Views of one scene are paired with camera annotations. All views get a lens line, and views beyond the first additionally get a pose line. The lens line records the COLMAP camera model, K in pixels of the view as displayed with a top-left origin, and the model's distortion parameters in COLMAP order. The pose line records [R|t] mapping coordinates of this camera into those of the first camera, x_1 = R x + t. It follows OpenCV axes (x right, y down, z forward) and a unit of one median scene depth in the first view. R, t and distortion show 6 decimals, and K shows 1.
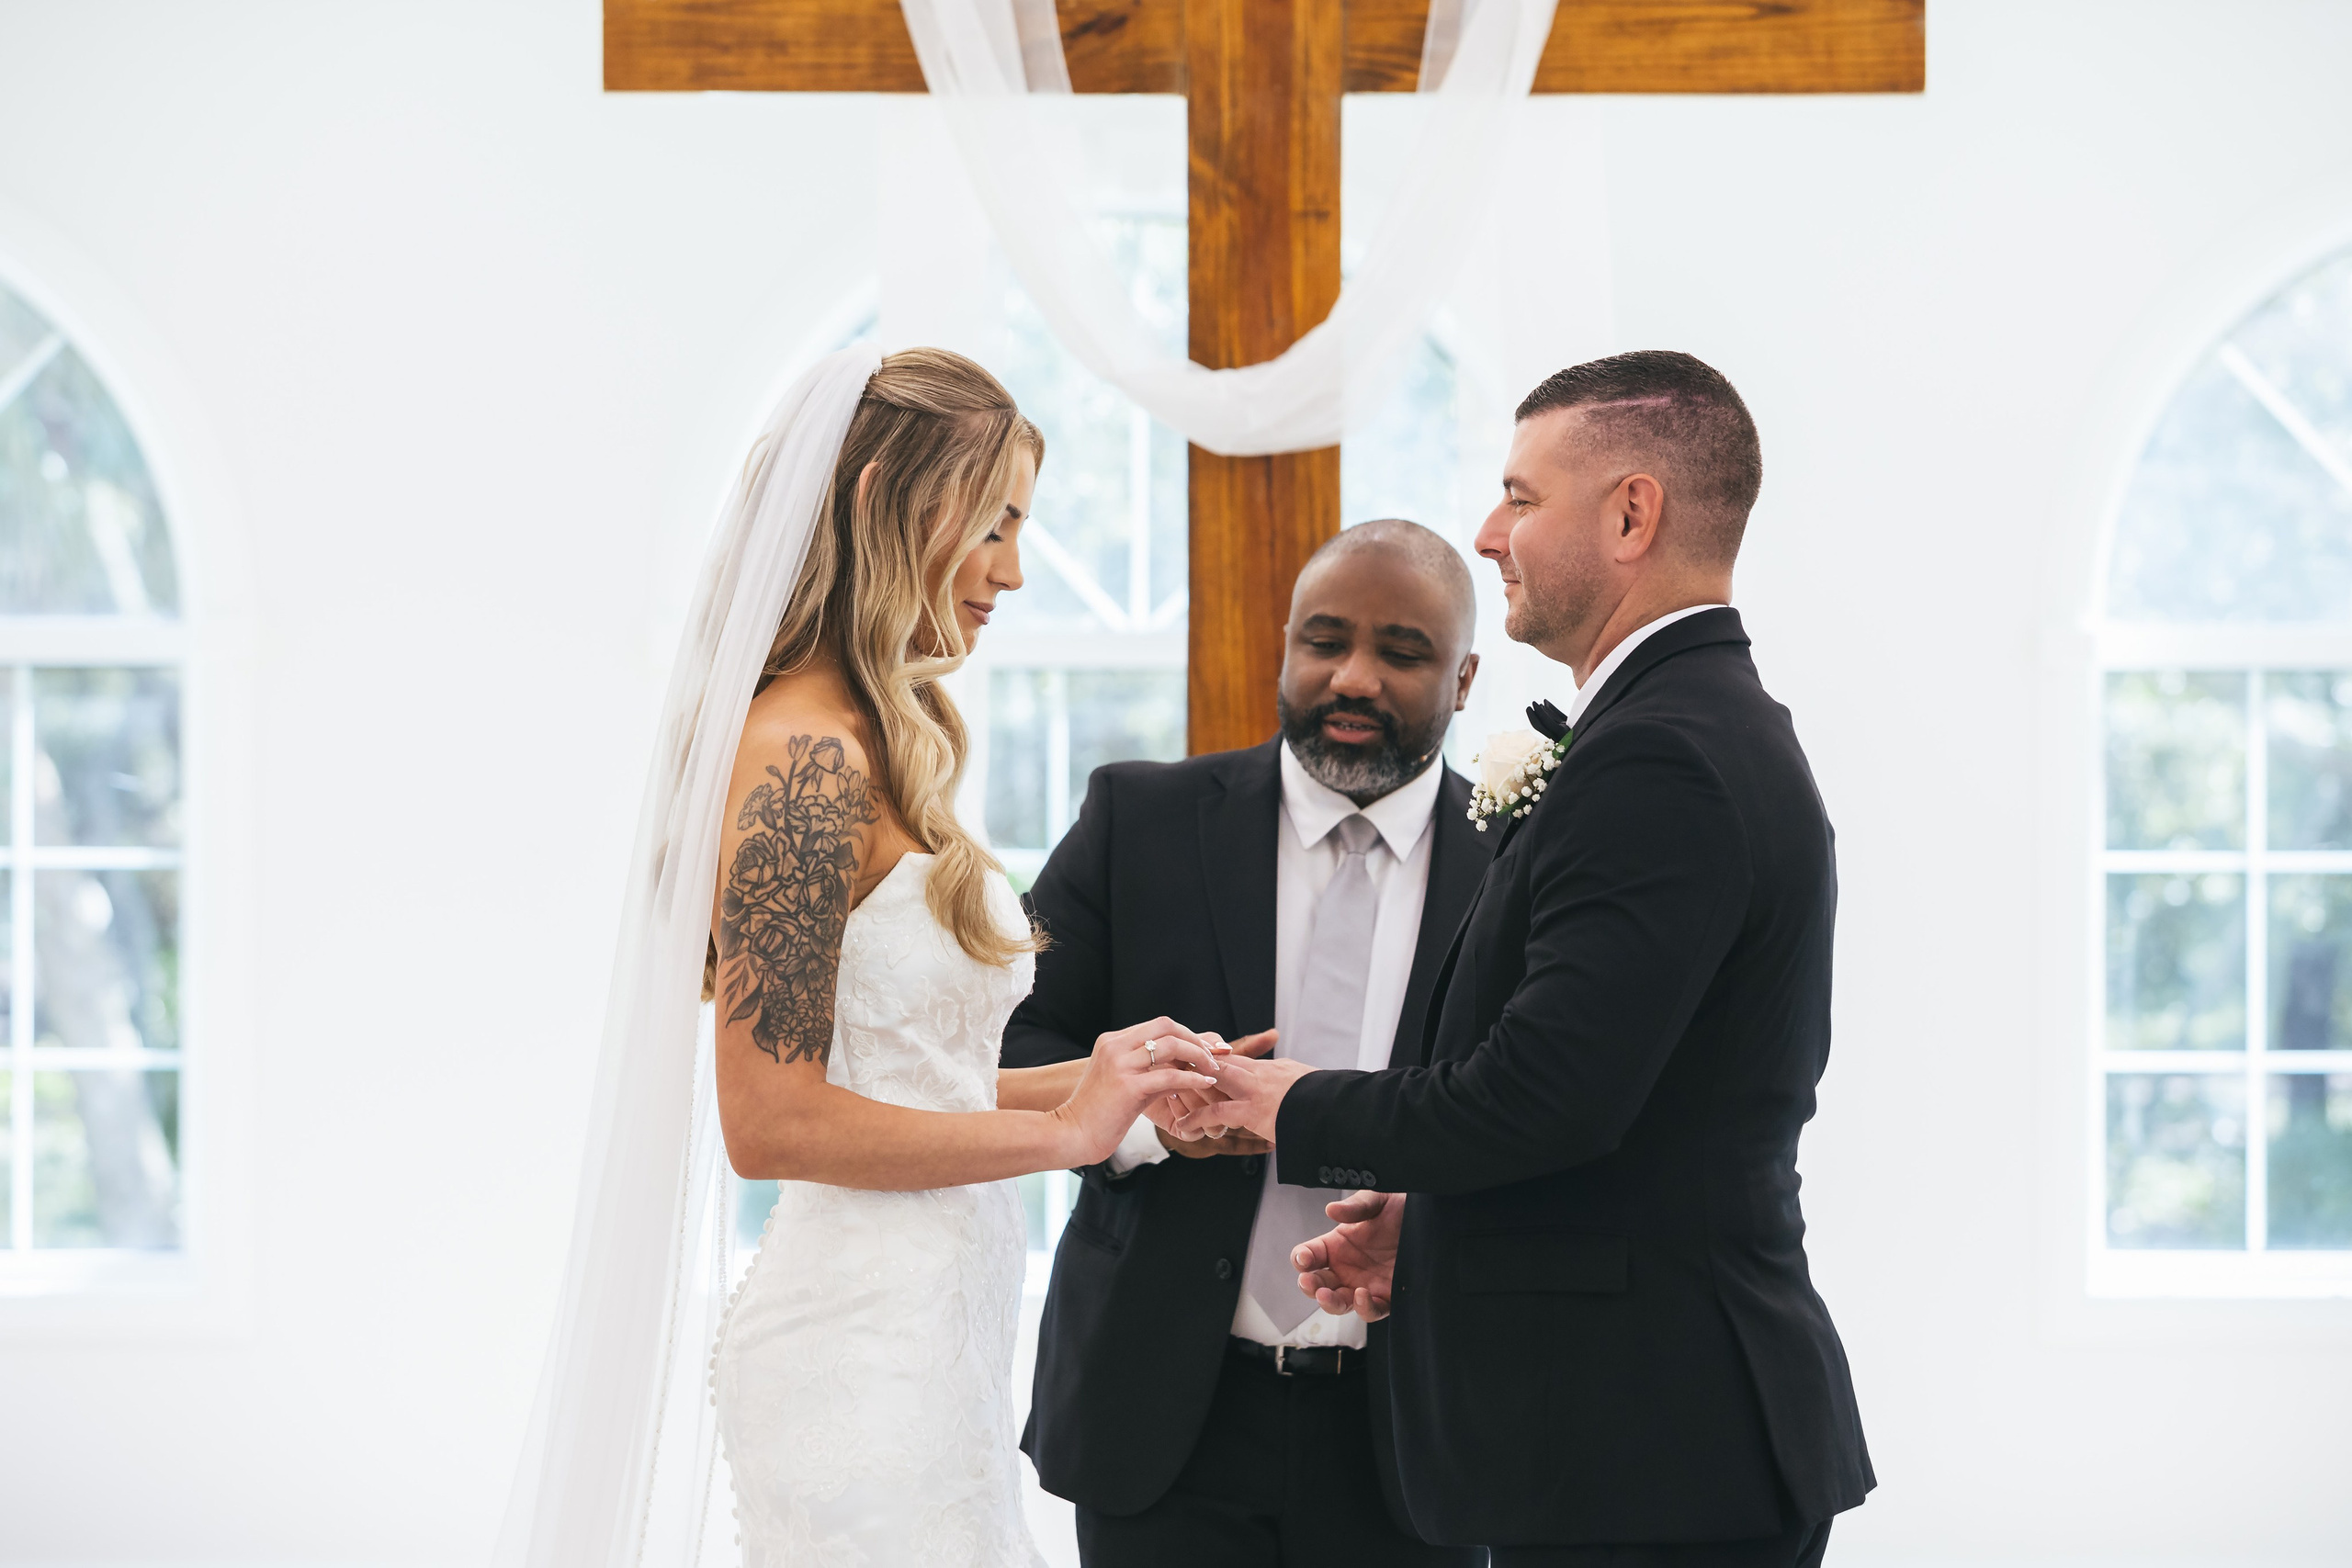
lens RADIAL K [[7846.1, 0, 1176.0], [0, 7846.1, 784.0], [0, 0, 1]] dist [0.262363, -0.700439]
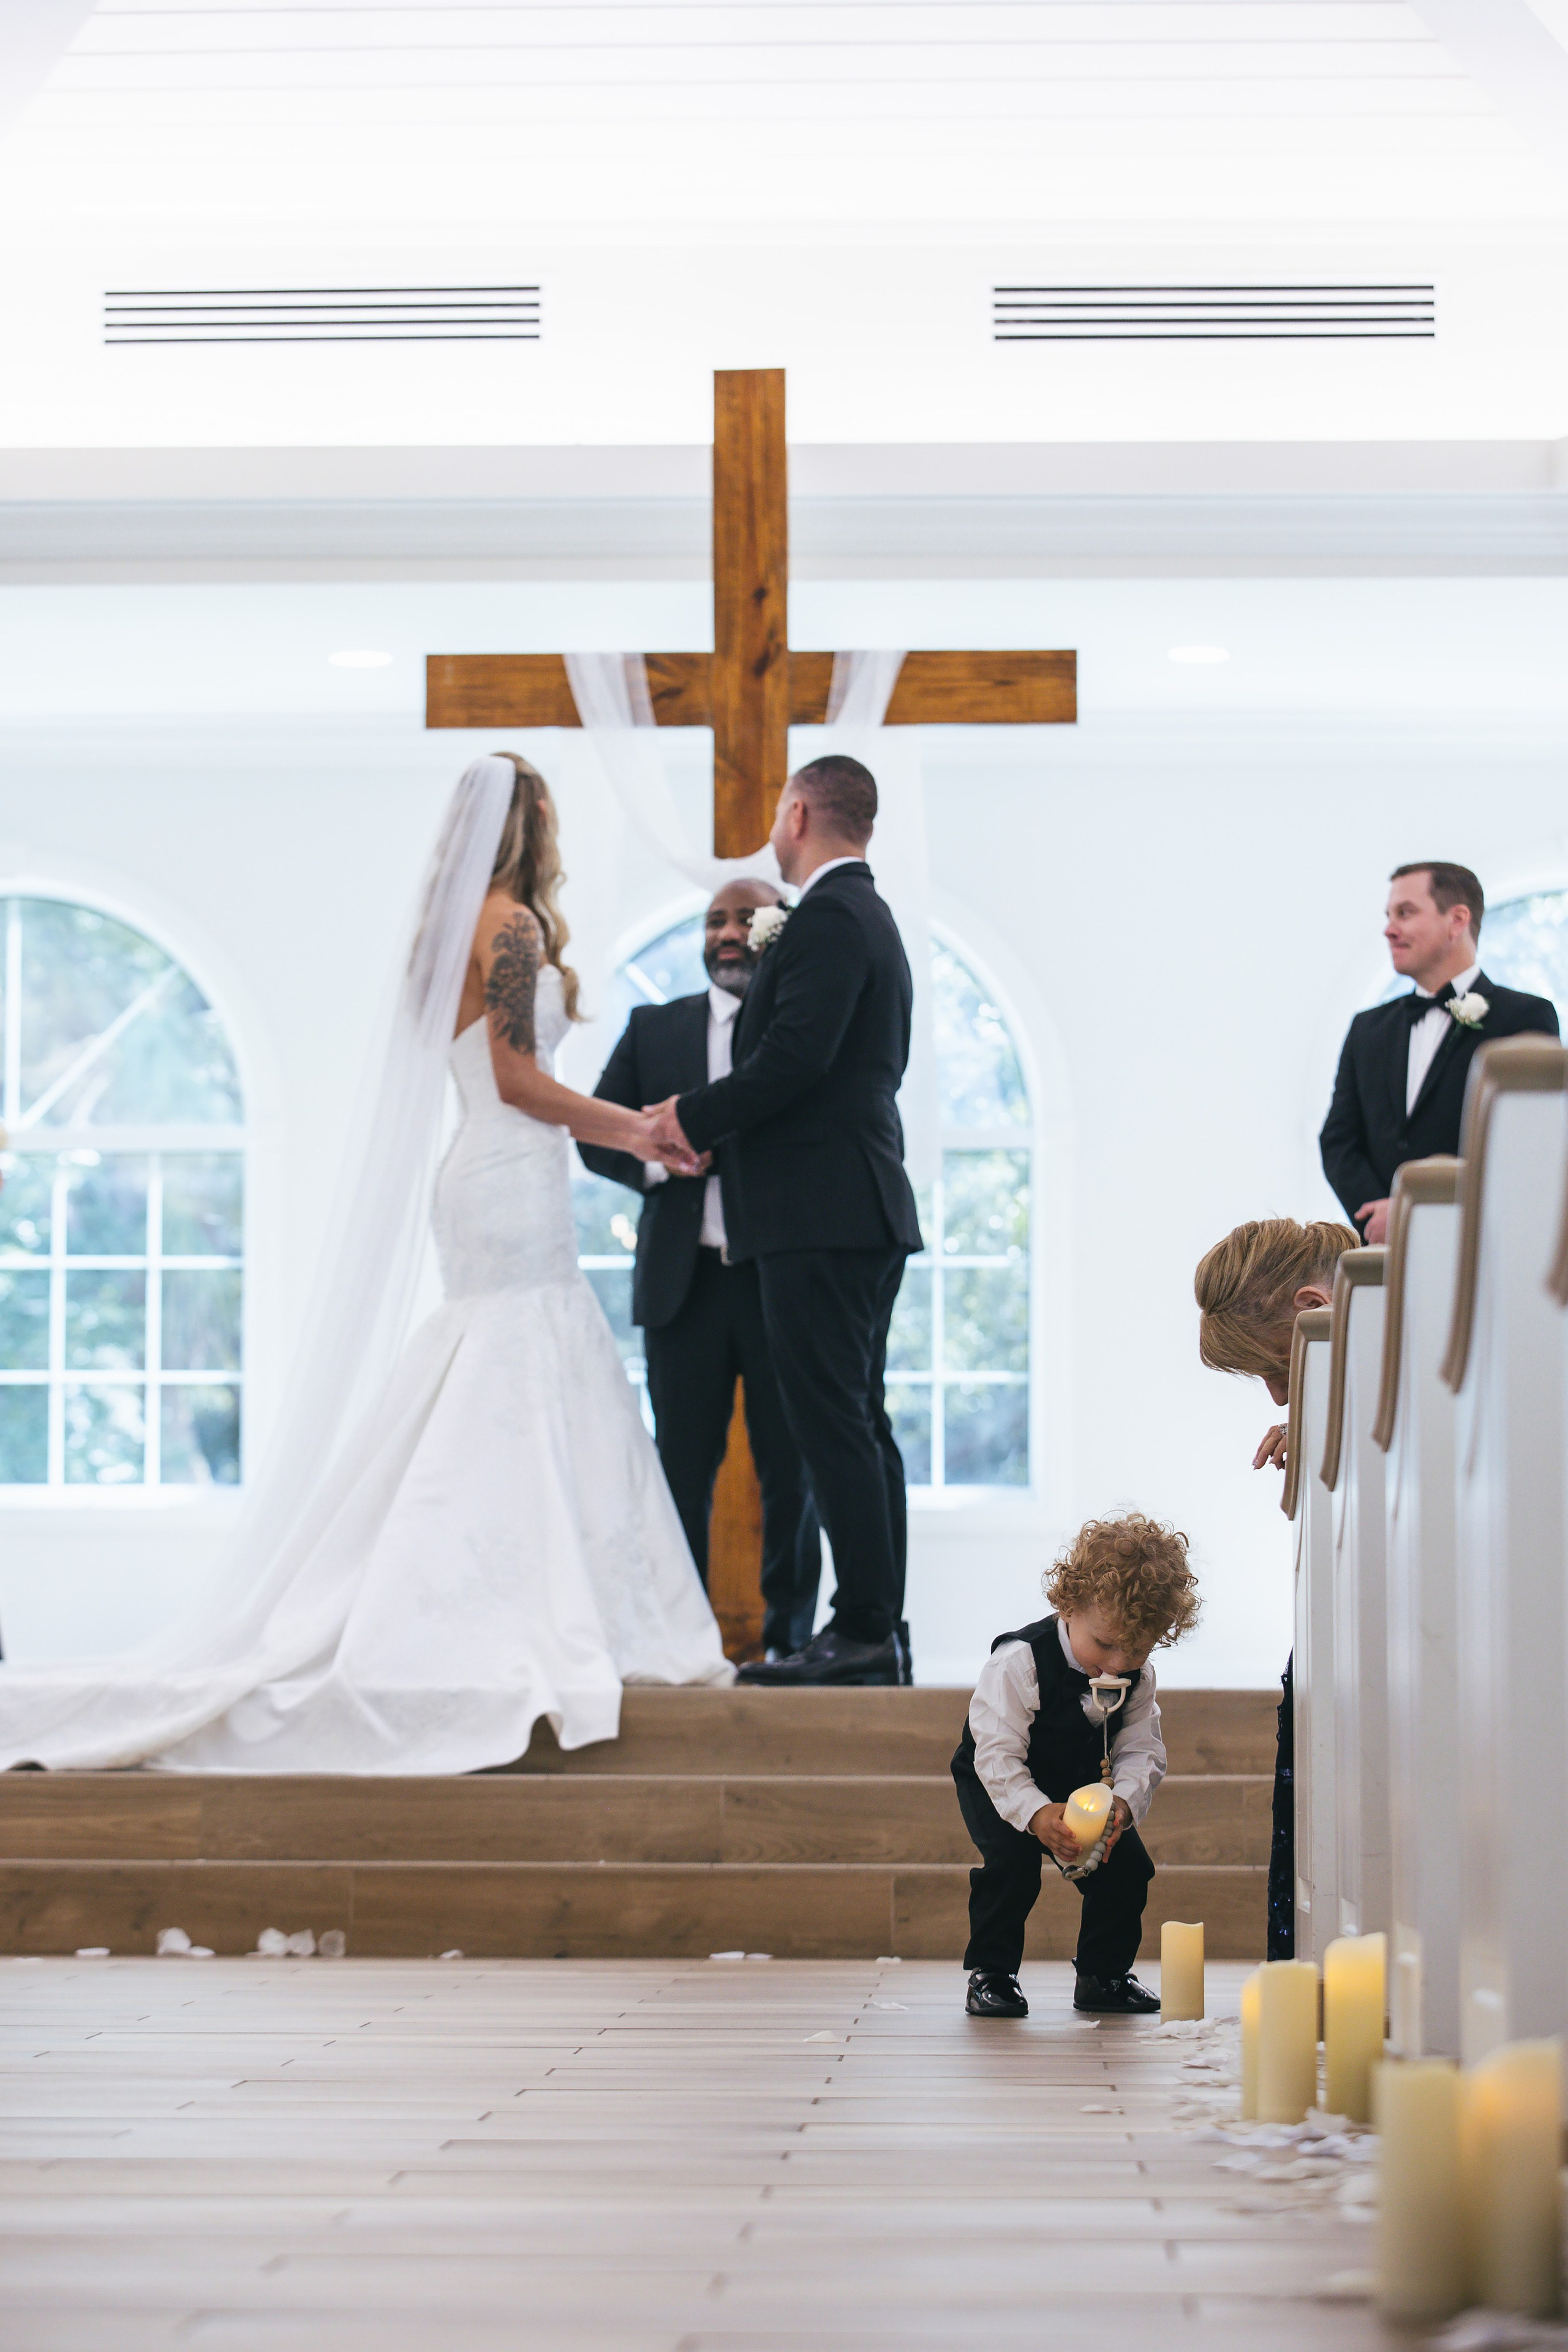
lens RADIAL K [[6142.1, 0, 784.0], [0, 6142.1, 1176.0], [0, 0, 1]] dist [-0.051951, -0.015133]
pose [[0.998492, -0.003871, -0.054752, 0.105549], [-0.000694, 0.996540, -0.083116, 0.157534], [0.054884, 0.083029, 0.995035, -0.552504]]
